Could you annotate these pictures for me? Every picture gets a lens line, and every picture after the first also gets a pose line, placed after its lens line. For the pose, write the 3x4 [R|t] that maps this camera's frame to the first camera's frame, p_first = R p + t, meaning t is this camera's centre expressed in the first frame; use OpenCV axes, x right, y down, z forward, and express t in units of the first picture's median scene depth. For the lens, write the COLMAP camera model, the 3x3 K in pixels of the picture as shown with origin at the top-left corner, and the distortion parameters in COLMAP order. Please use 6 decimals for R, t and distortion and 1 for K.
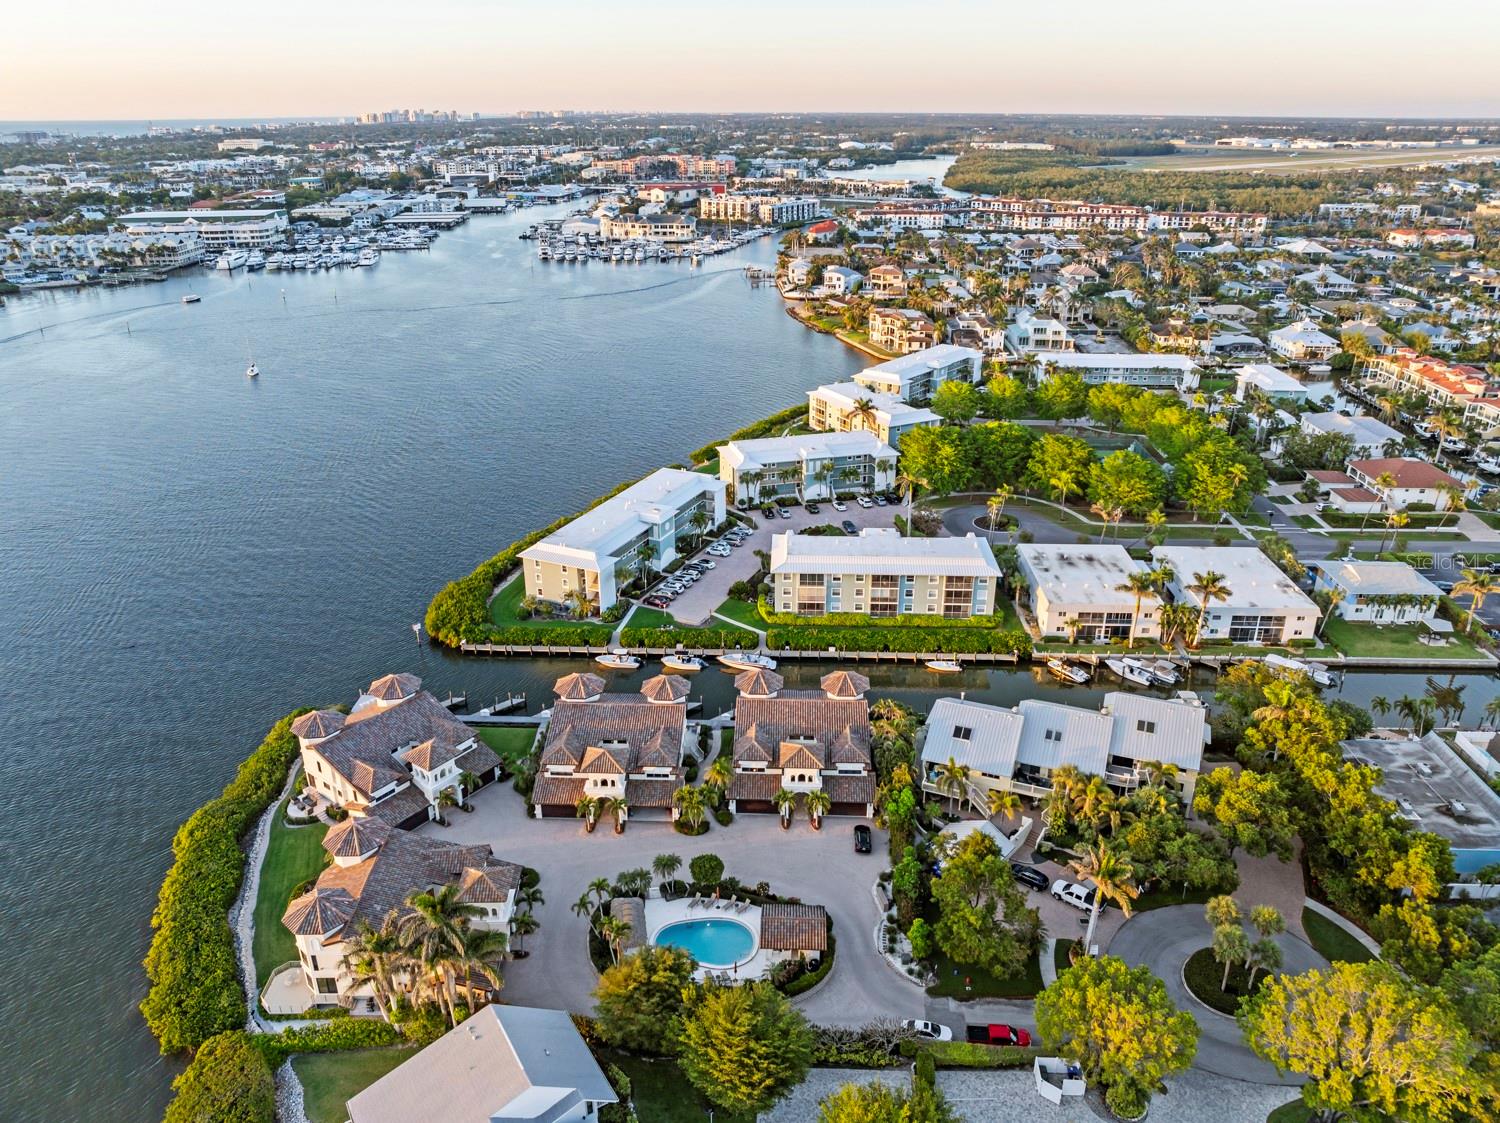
lens RADIAL K [[1052.3, 0, 747.5], [0, 1052.3, 564.3], [0, 0, 1]] dist [-0.038329, -0.002473]
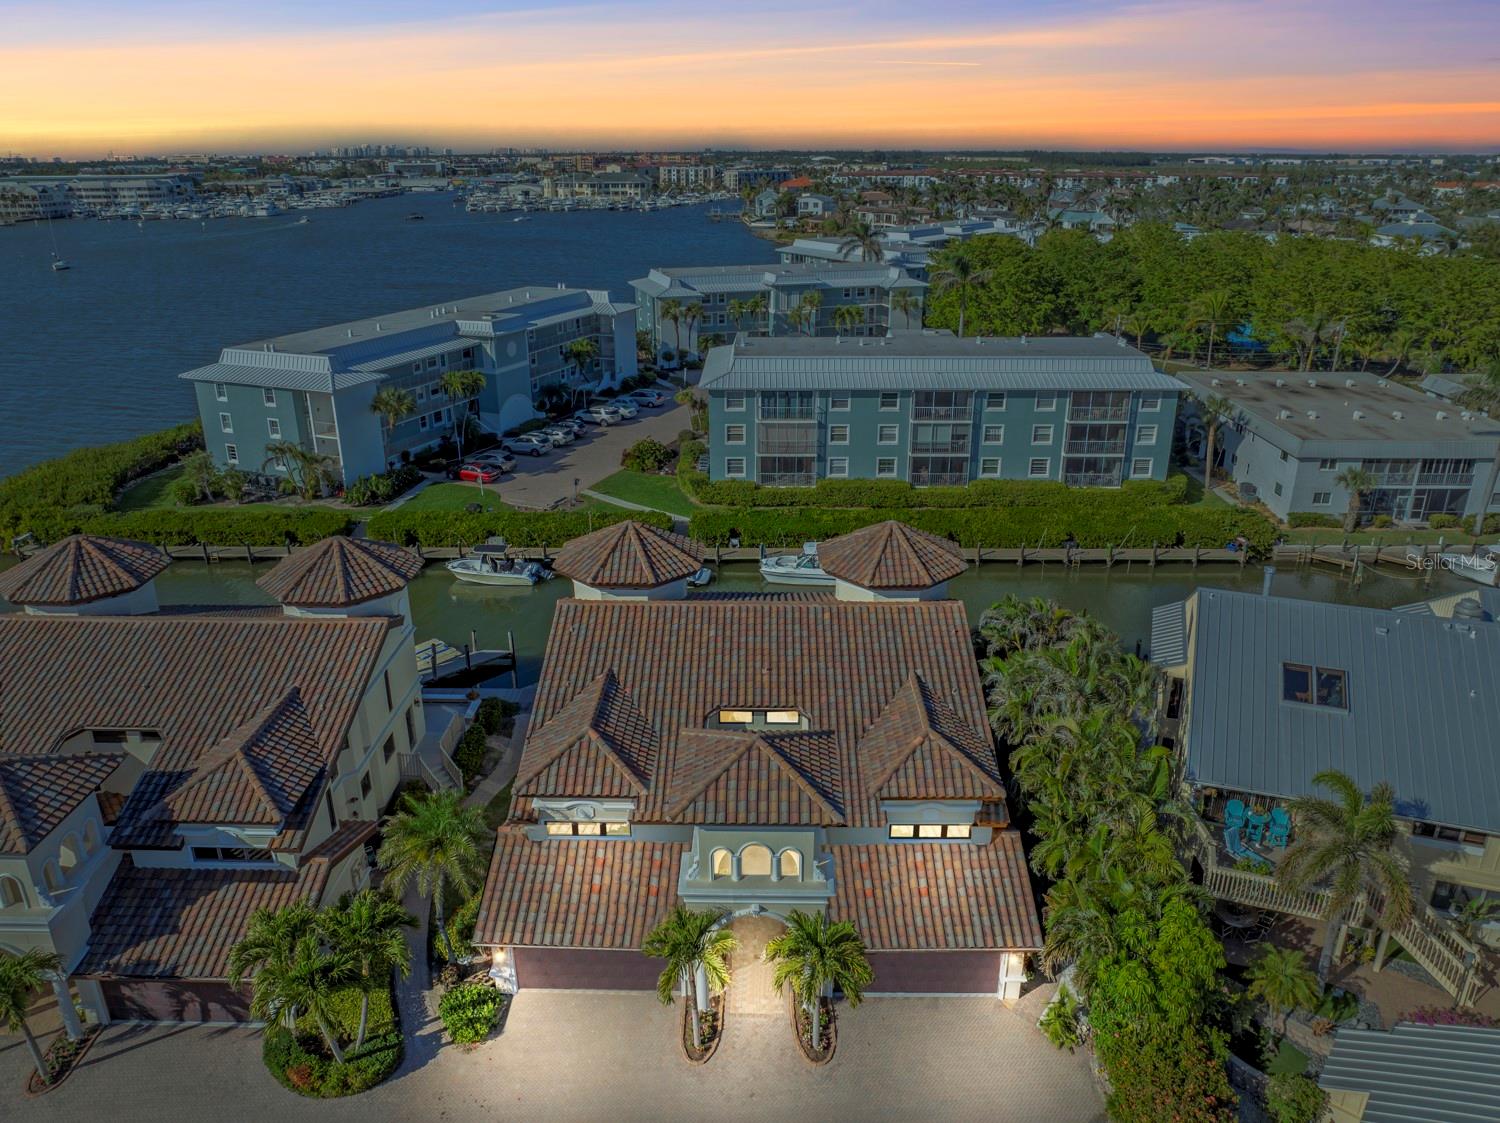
lens RADIAL K [[1052.3, 0, 747.5], [0, 1052.3, 564.3], [0, 0, 1]] dist [-0.038329, -0.002473]
pose [[0.999674, -0.011717, 0.022664, 0.031944], [0.012396, 0.999472, -0.030028, 0.098860], [-0.022300, 0.030299, 0.999292, 0.528937]]
